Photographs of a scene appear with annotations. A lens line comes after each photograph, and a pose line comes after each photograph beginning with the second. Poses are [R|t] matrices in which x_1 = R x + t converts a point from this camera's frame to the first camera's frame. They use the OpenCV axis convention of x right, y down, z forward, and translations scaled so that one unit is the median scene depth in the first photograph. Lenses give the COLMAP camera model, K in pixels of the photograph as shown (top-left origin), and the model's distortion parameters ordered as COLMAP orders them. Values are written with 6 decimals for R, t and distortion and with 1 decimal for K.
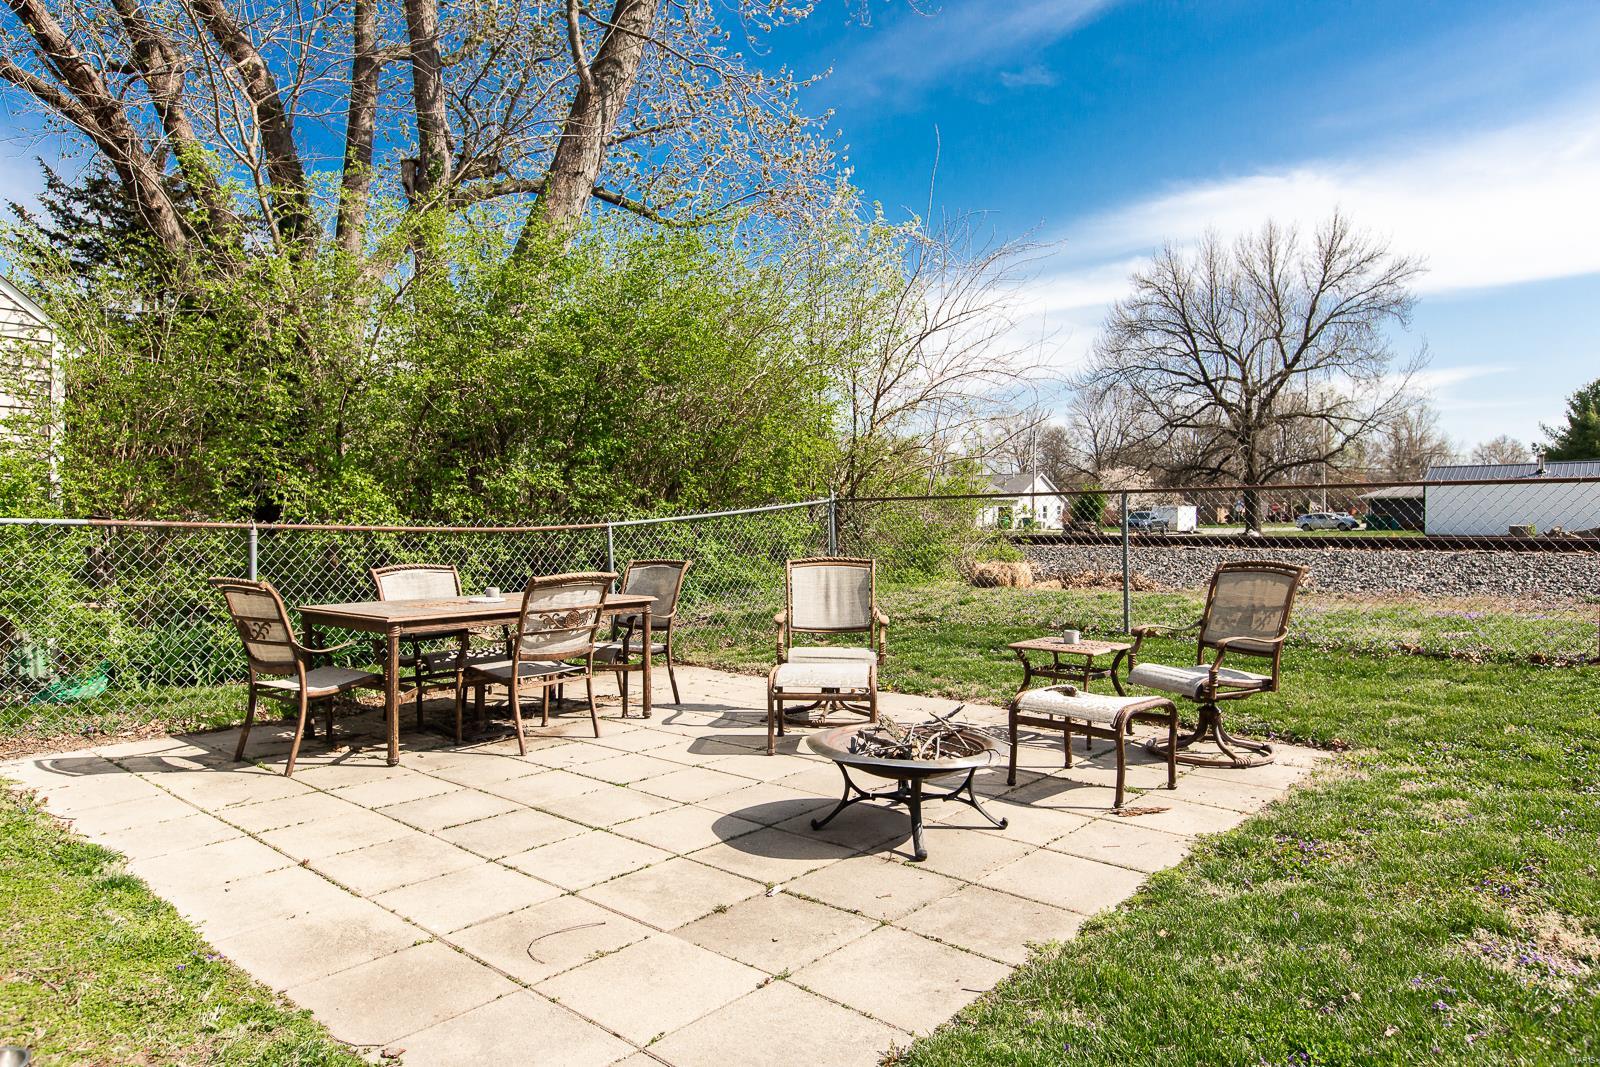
lens RADIAL K [[1065.7, 0, 800.0], [0, 1065.7, 533.5], [0, 0, 1]] dist [-0.002435, -0.000301]
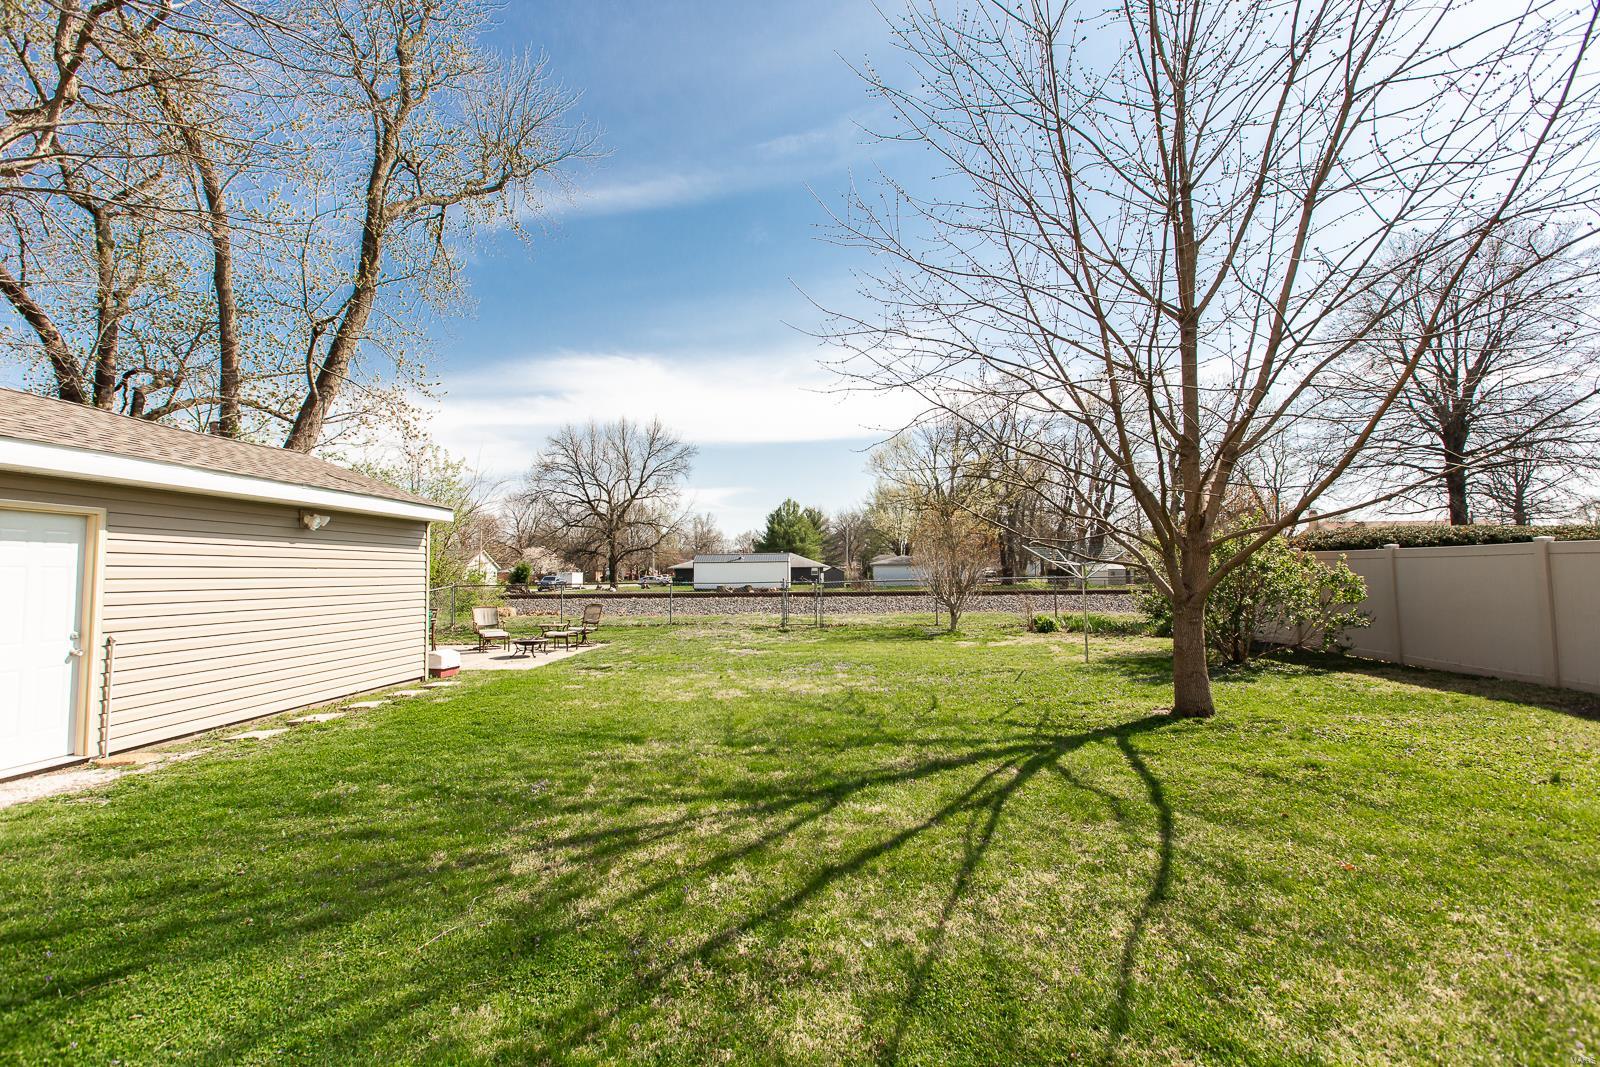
lens RADIAL K [[714.7, 0, 800.0], [0, 714.7, 533.5], [0, 0, 1]] dist [0.002947, 0.000252]
pose [[0.793328, 0.027634, 0.608167, -0.062148], [0.014680, 0.997810, -0.064488, -0.007803], [-0.608617, 0.060088, 0.791185, -0.151594]]
